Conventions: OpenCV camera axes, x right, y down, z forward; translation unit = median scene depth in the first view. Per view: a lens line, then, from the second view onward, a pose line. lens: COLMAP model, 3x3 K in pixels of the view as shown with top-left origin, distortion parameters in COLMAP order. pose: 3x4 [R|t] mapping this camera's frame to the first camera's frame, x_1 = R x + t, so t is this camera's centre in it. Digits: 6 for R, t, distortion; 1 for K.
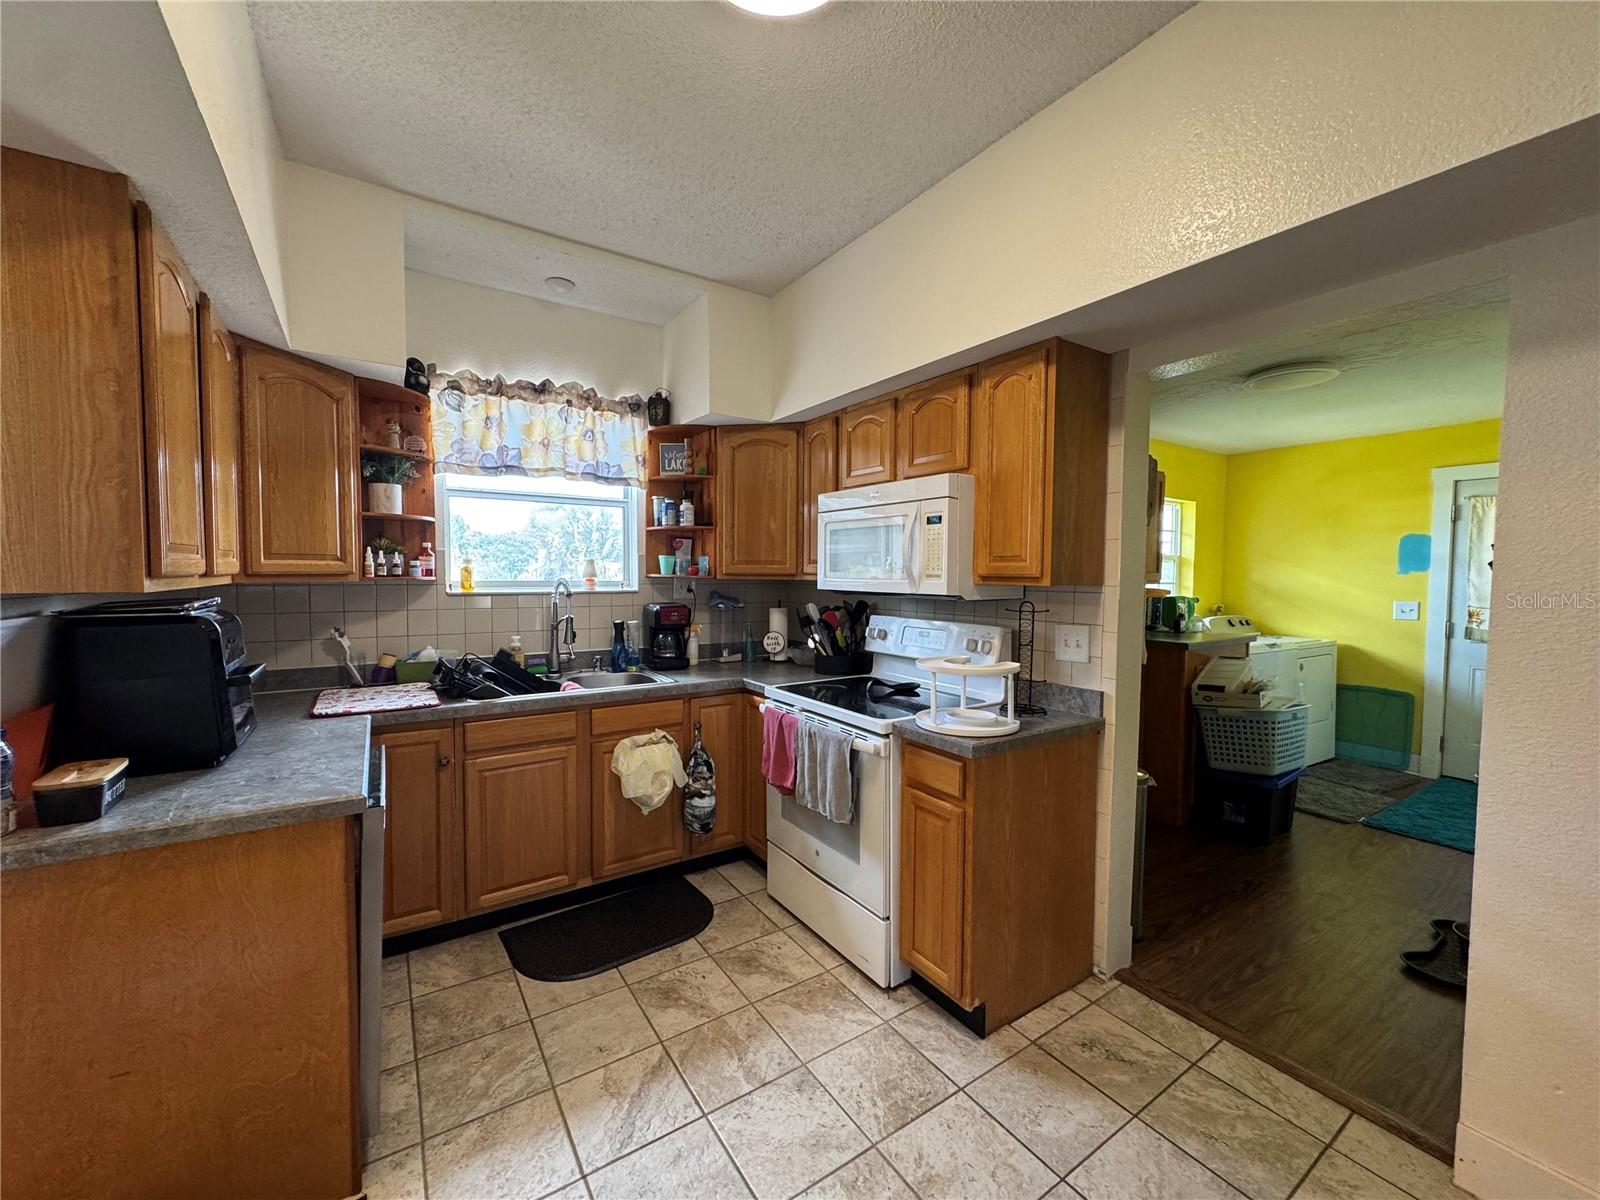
lens RADIAL K [[640.3, 0, 798.6], [0, 640.3, 598.0], [0, 0, 1]] dist [-0.002616, 0.000138]
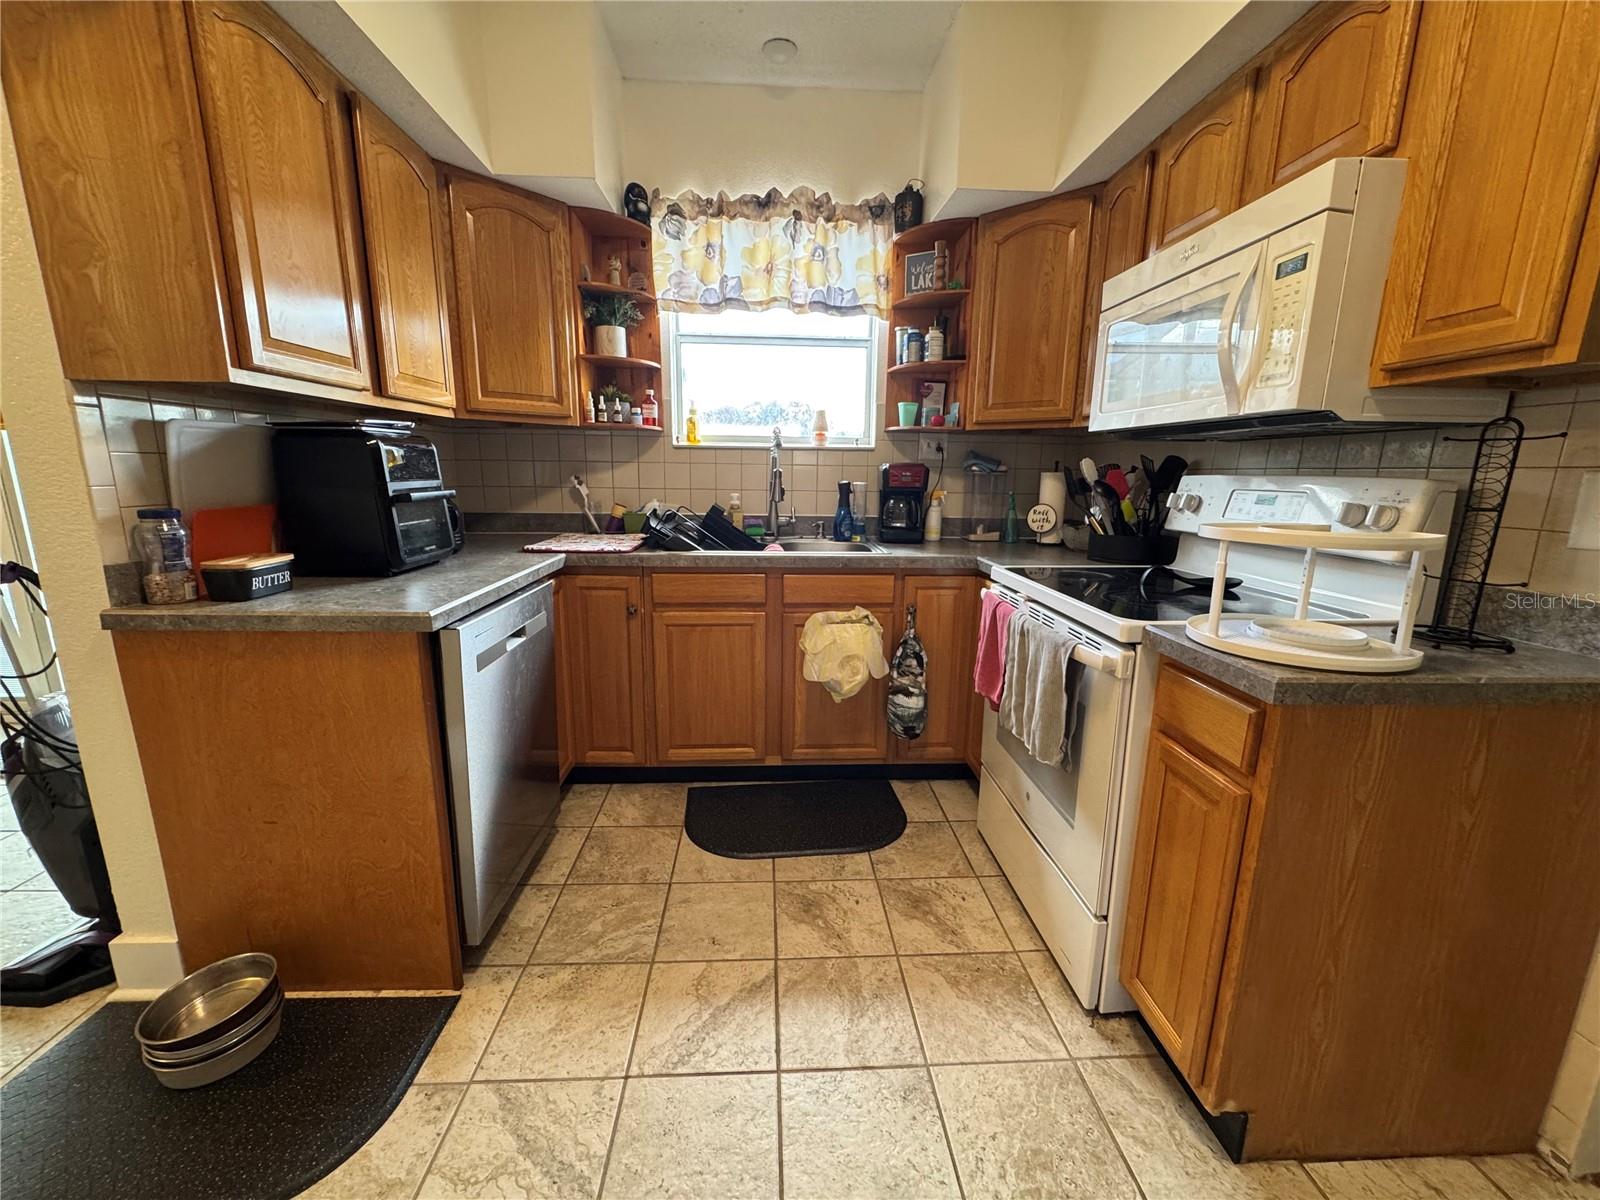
lens RADIAL K [[640.3, 0, 796.6], [0, 640.3, 599.7], [0, 0, 1]] dist [-0.002616, 0.000138]
pose [[0.859811, 0.106809, -0.499316, 0.153047], [-0.029038, 0.986523, 0.161025, 0.077582], [0.509786, -0.123952, 0.851325, 0.304299]]
